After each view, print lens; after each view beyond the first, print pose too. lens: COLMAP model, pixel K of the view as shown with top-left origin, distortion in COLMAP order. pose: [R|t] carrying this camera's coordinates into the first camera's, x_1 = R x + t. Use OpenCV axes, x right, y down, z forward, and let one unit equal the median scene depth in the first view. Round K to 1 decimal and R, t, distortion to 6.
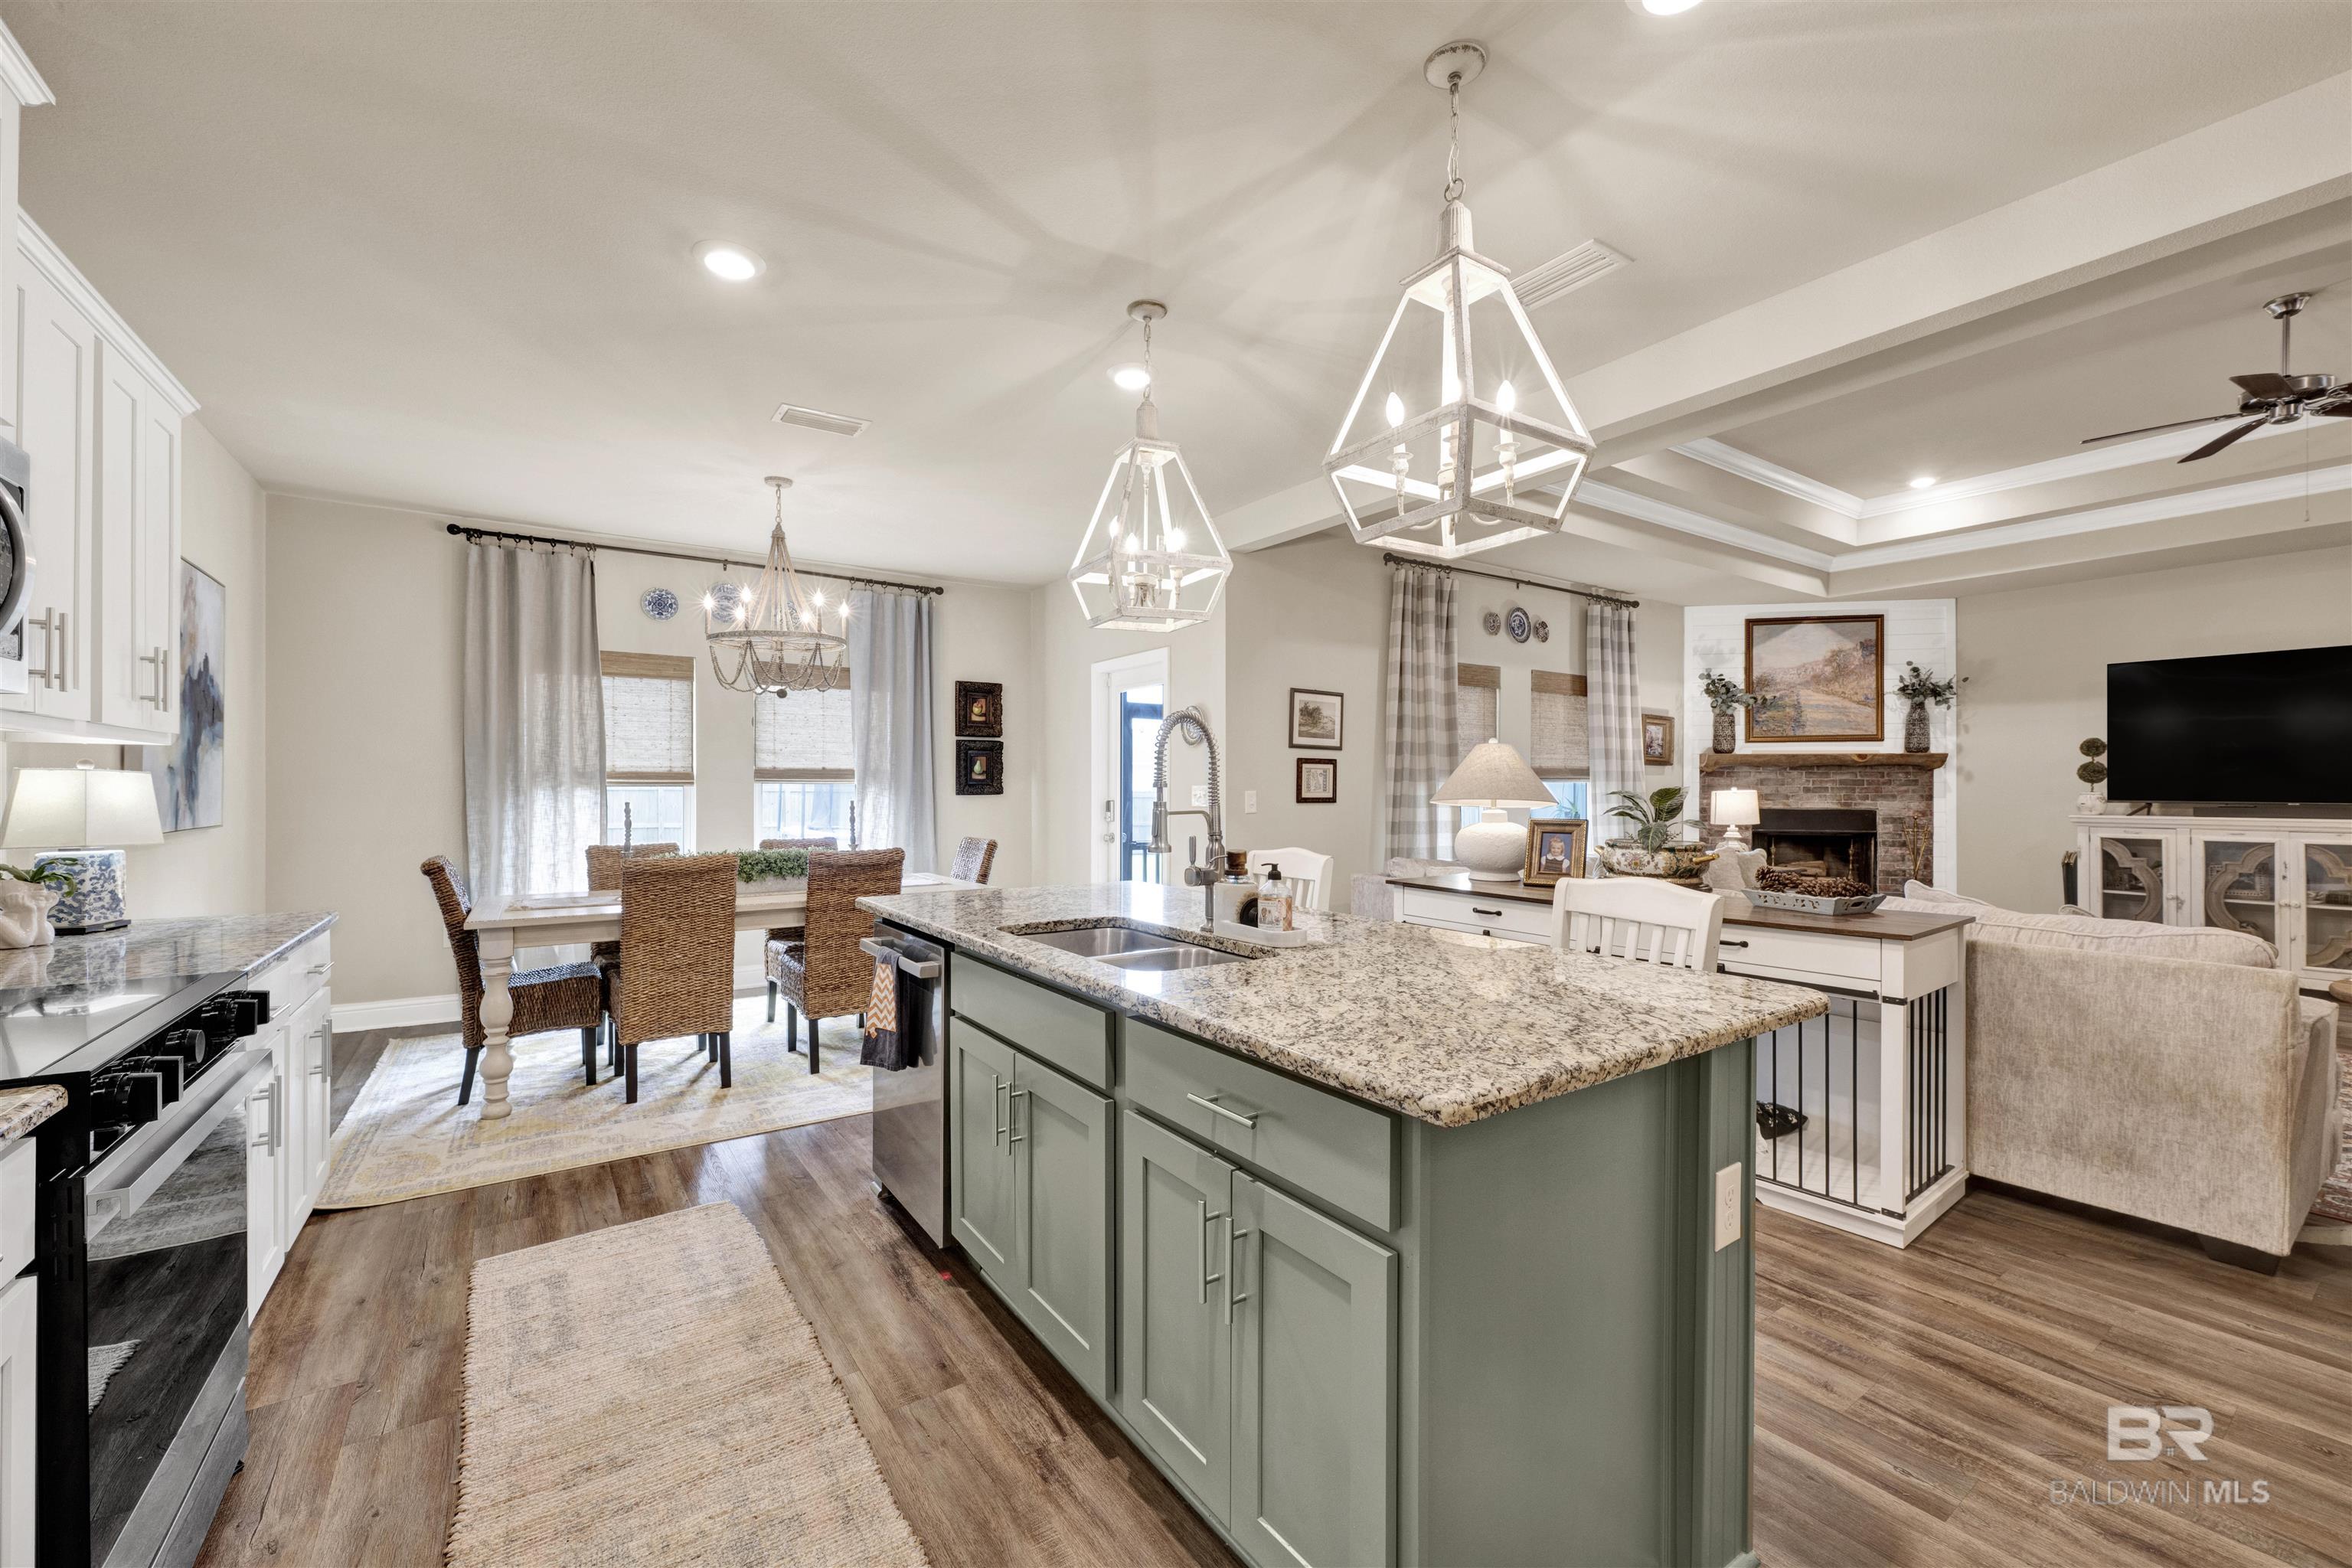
lens RADIAL K [[950.1, 0, 1175.1], [0, 950.1, 791.4], [0, 0, 1]] dist [-0.002367, 0.000559]
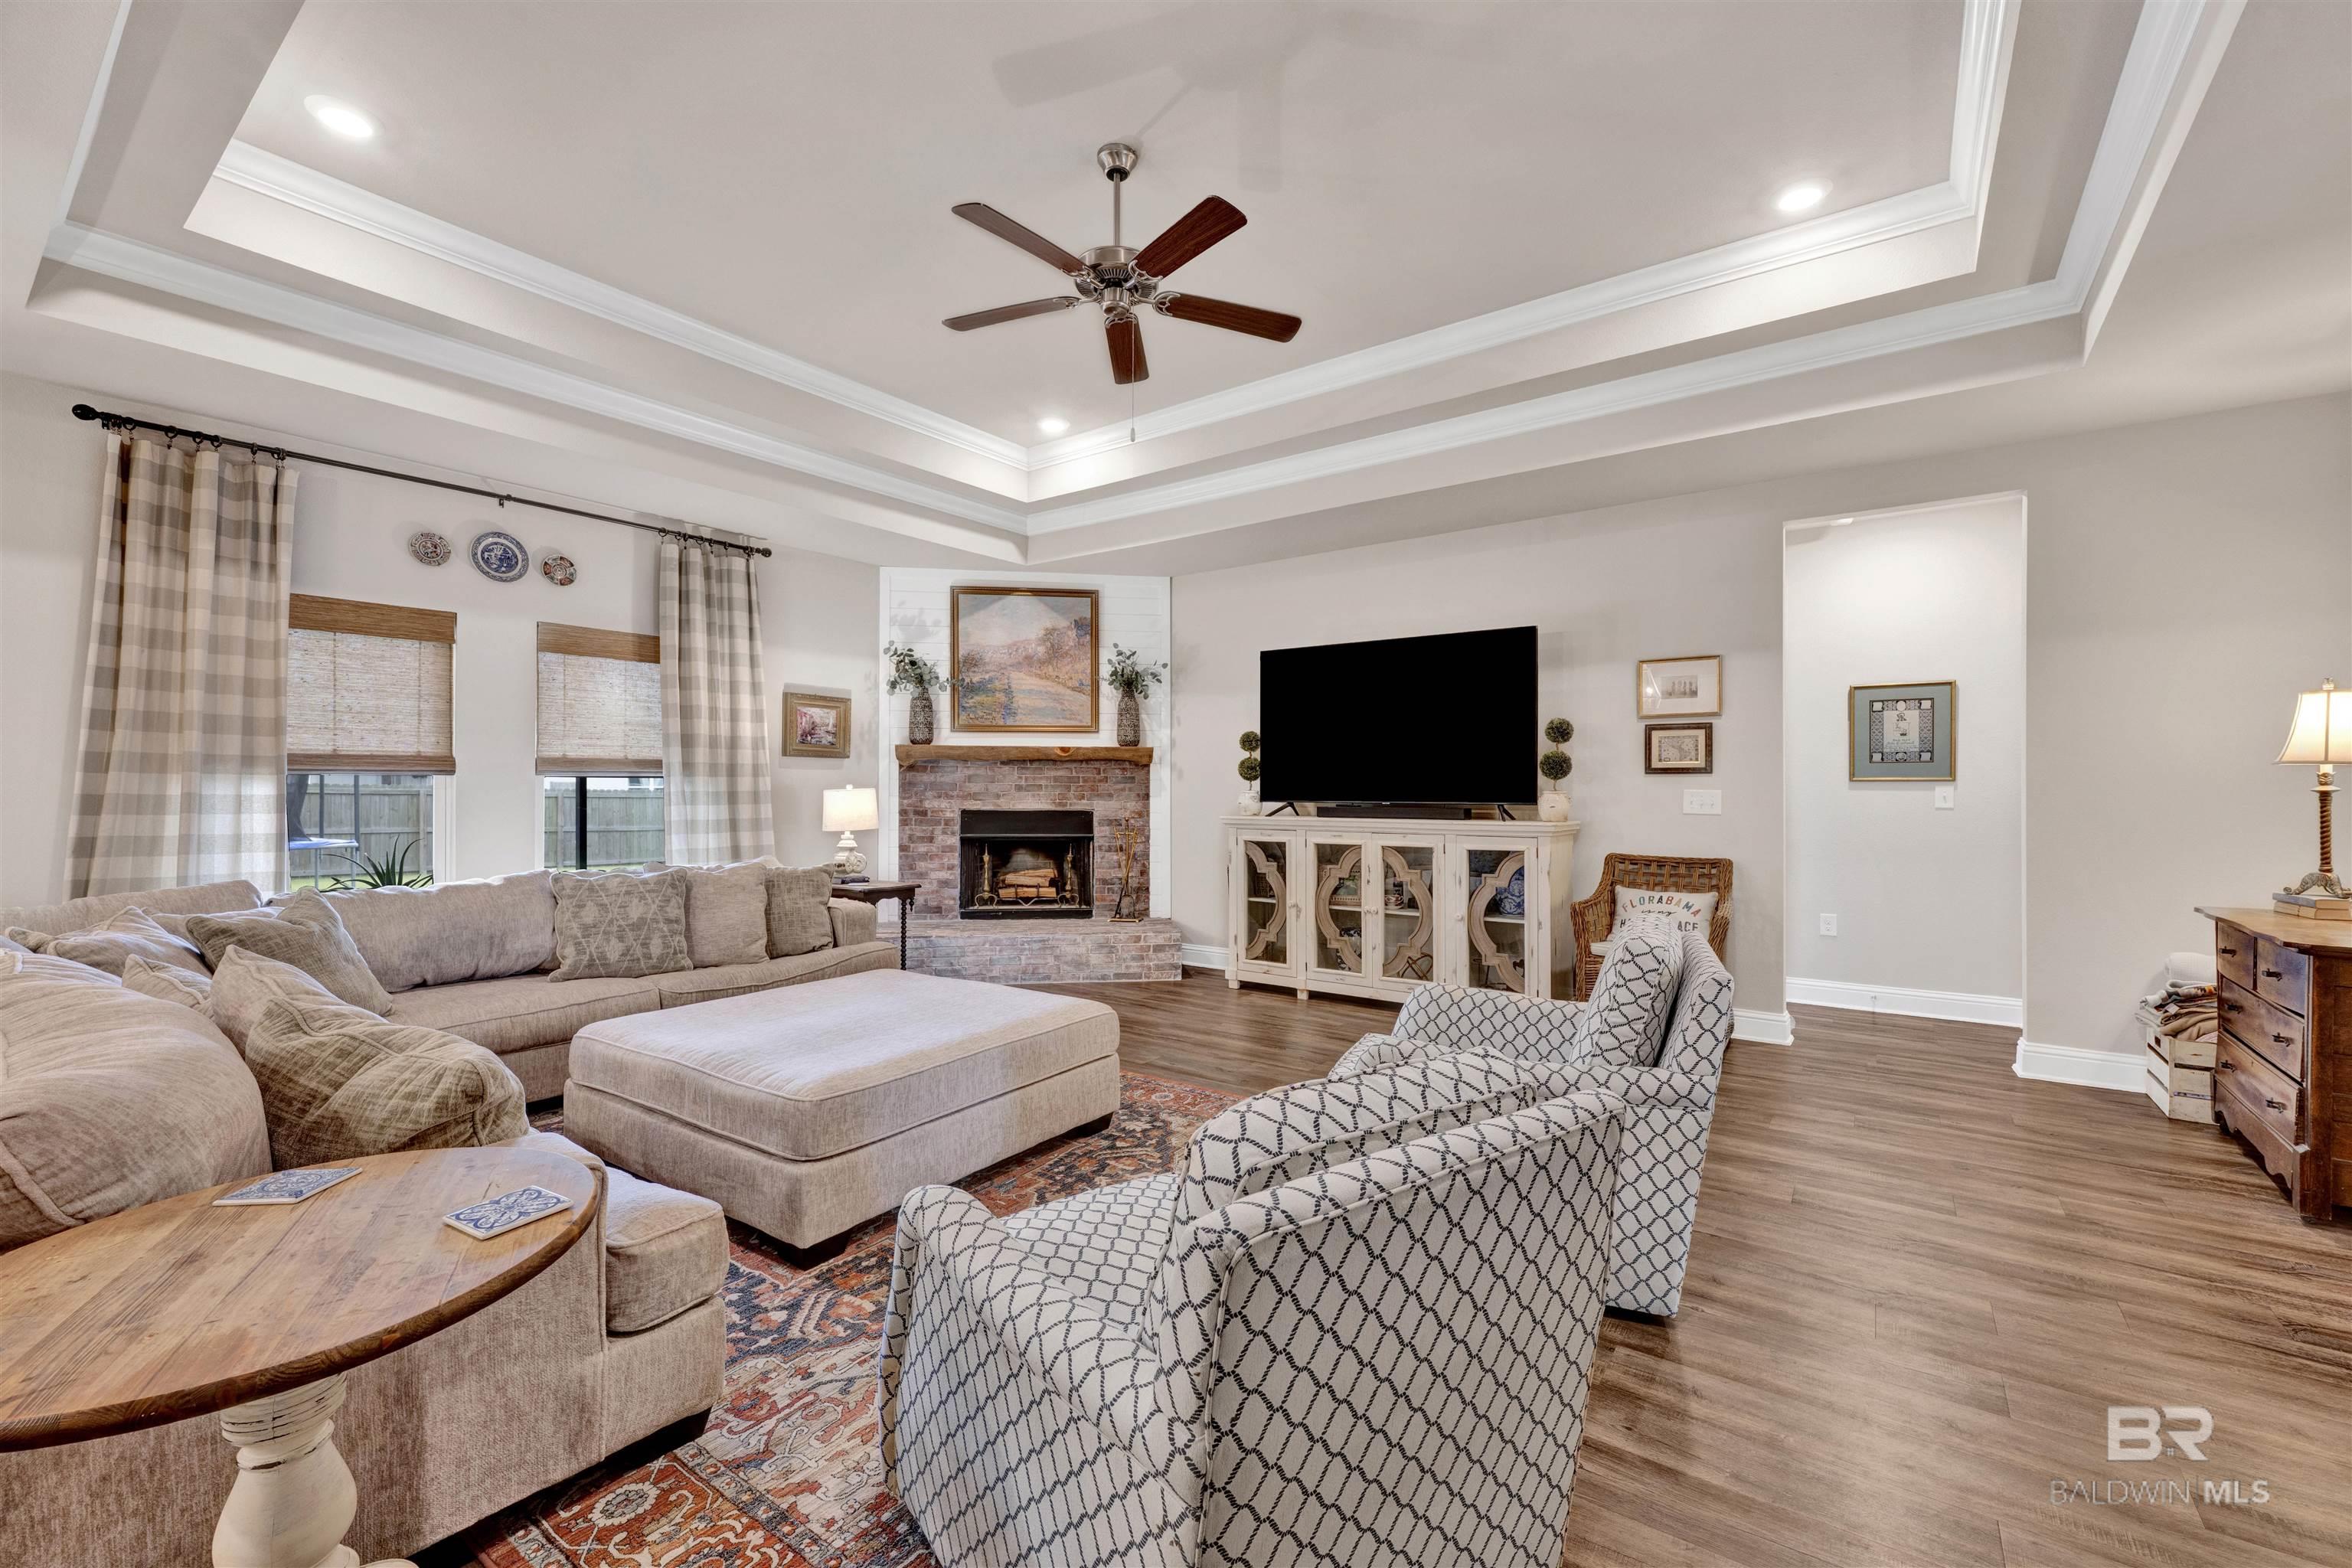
lens RADIAL K [[950.1, 0, 1183.3], [0, 950.1, 783.7], [0, 0, 1]] dist [-0.002367, 0.000559]
pose [[0.945344, 0.002148, 0.326068, 0.666172], [-0.000108, 0.999980, -0.006273, -0.000064], [-0.326075, 0.005895, 0.945325, 0.170802]]
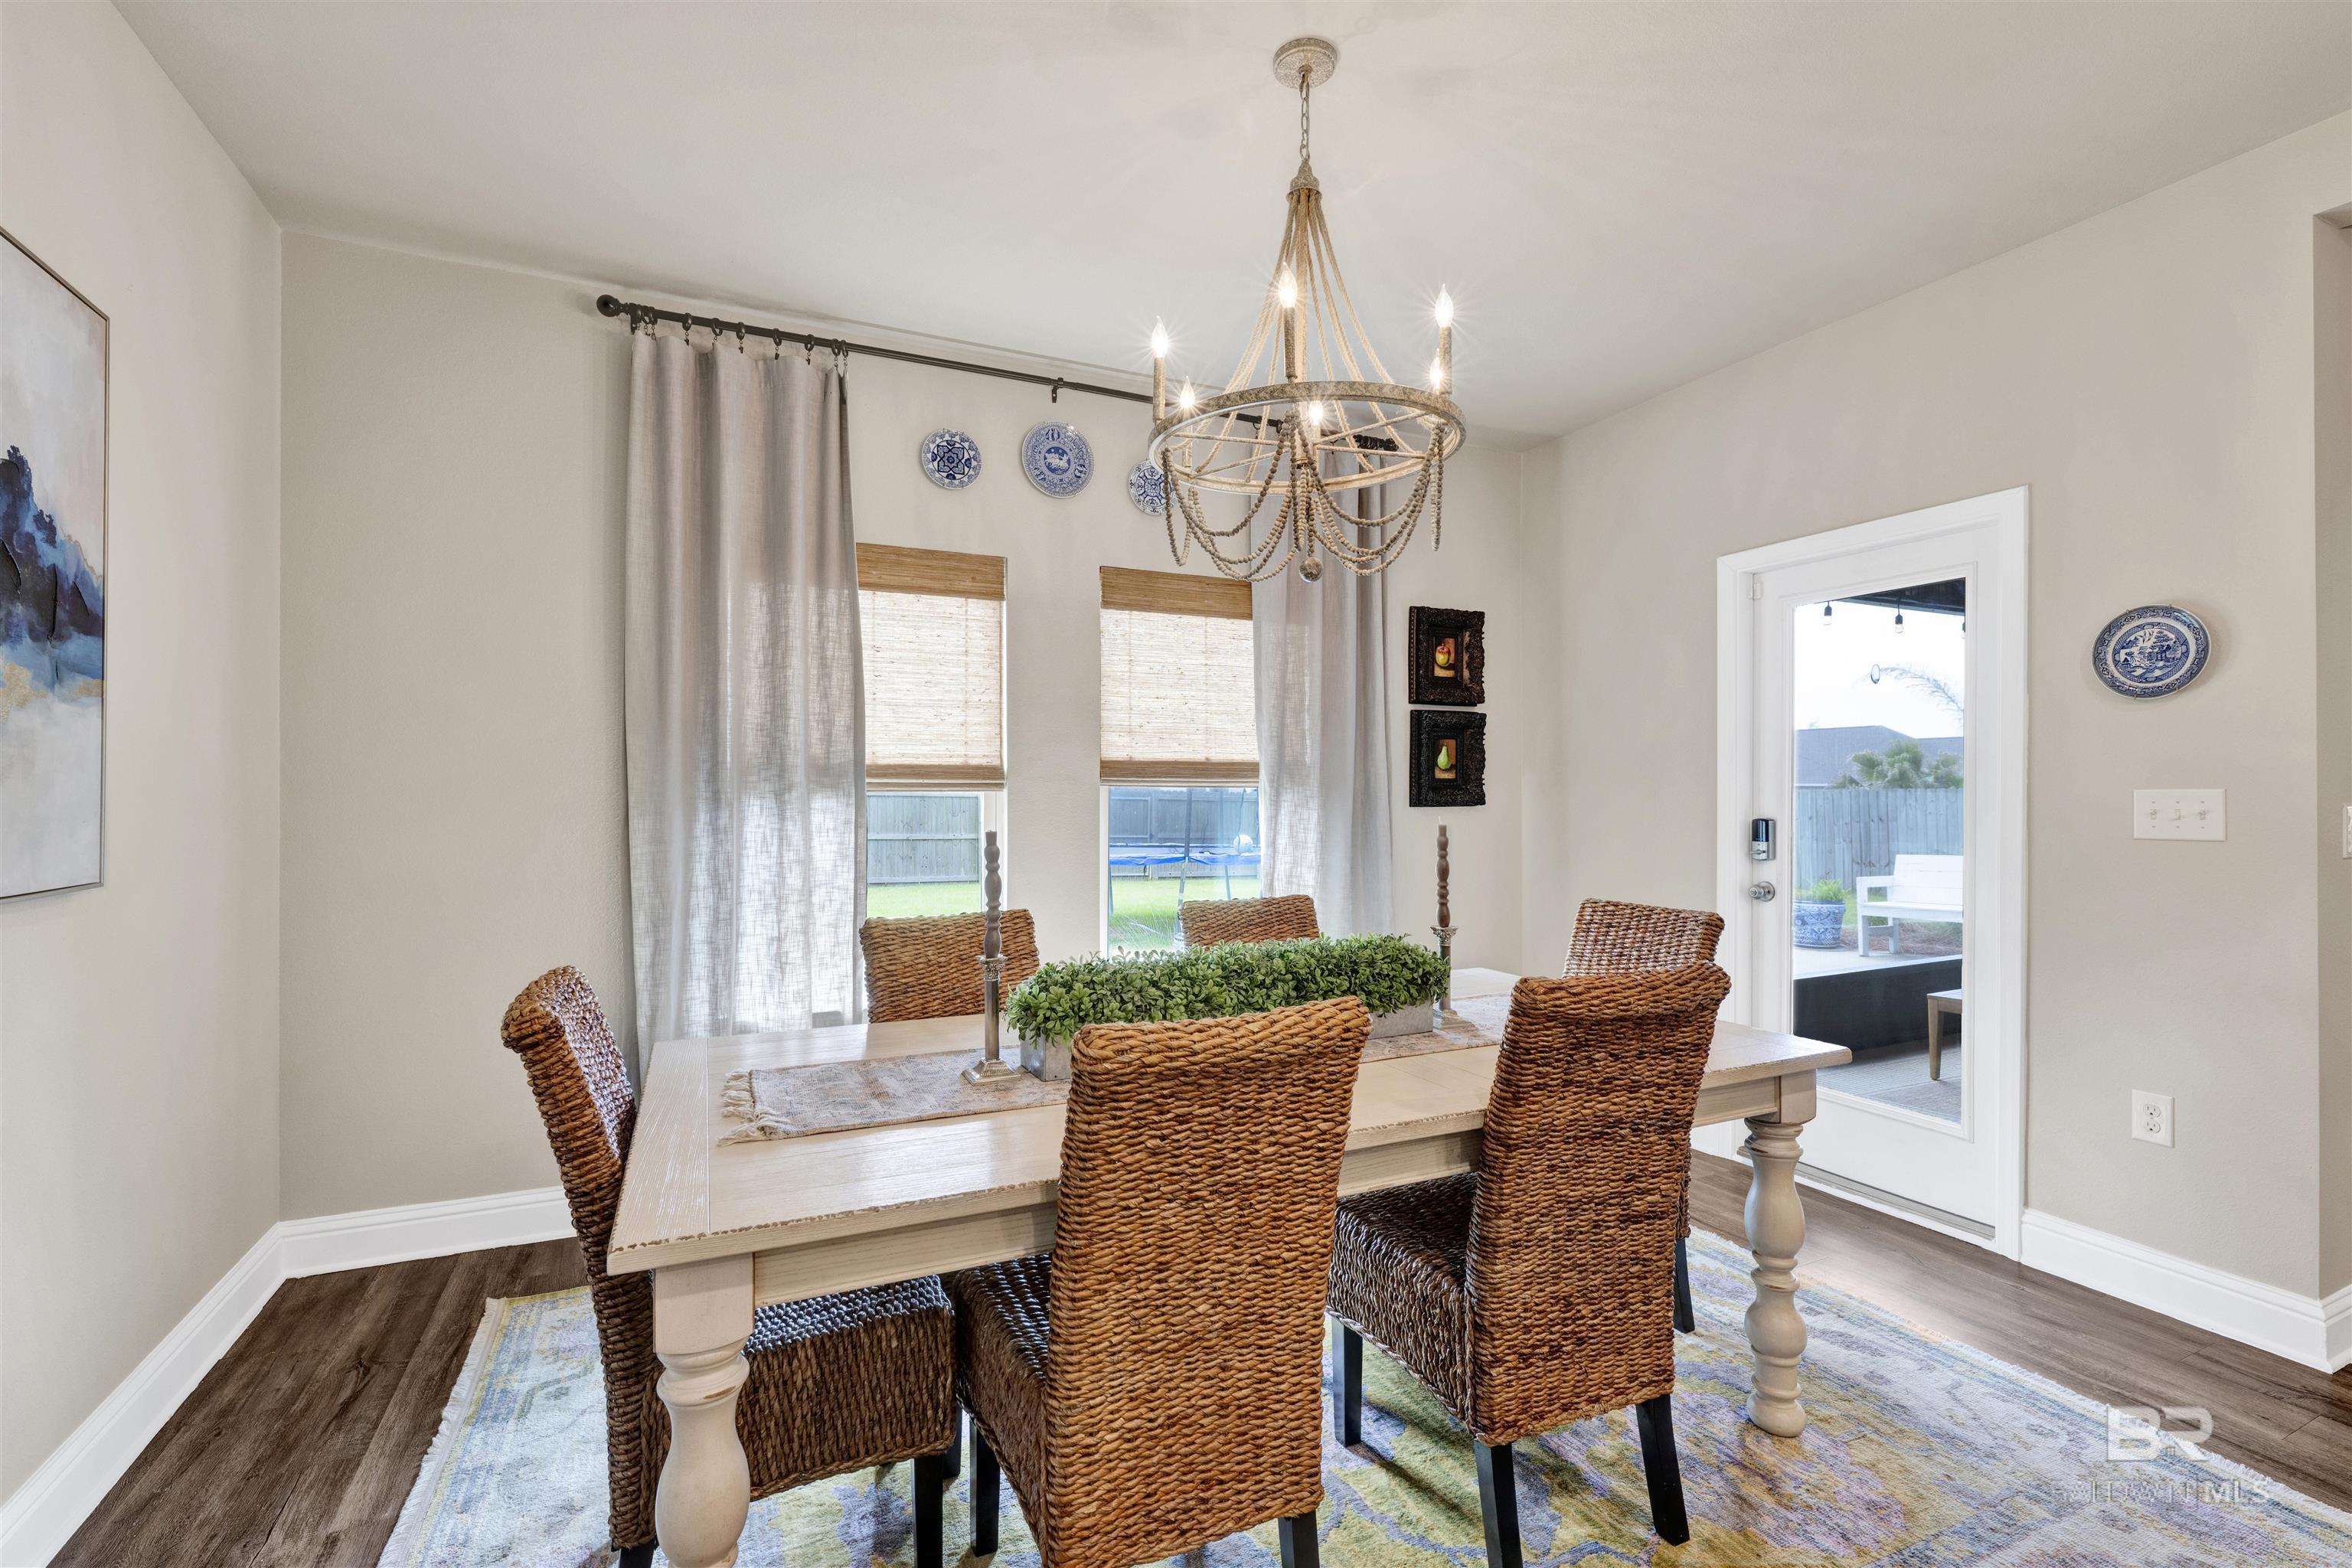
lens RADIAL K [[1003.5, 0, 1162.3], [0, 1003.5, 797.0], [0, 0, 1]] dist [-0.001347, 0.000815]
pose [[0.987198, 0.001026, -0.159494, -0.310934], [-0.001098, 0.999999, -0.000364, -0.002032], [0.159493, 0.000535, 0.987199, 0.422476]]
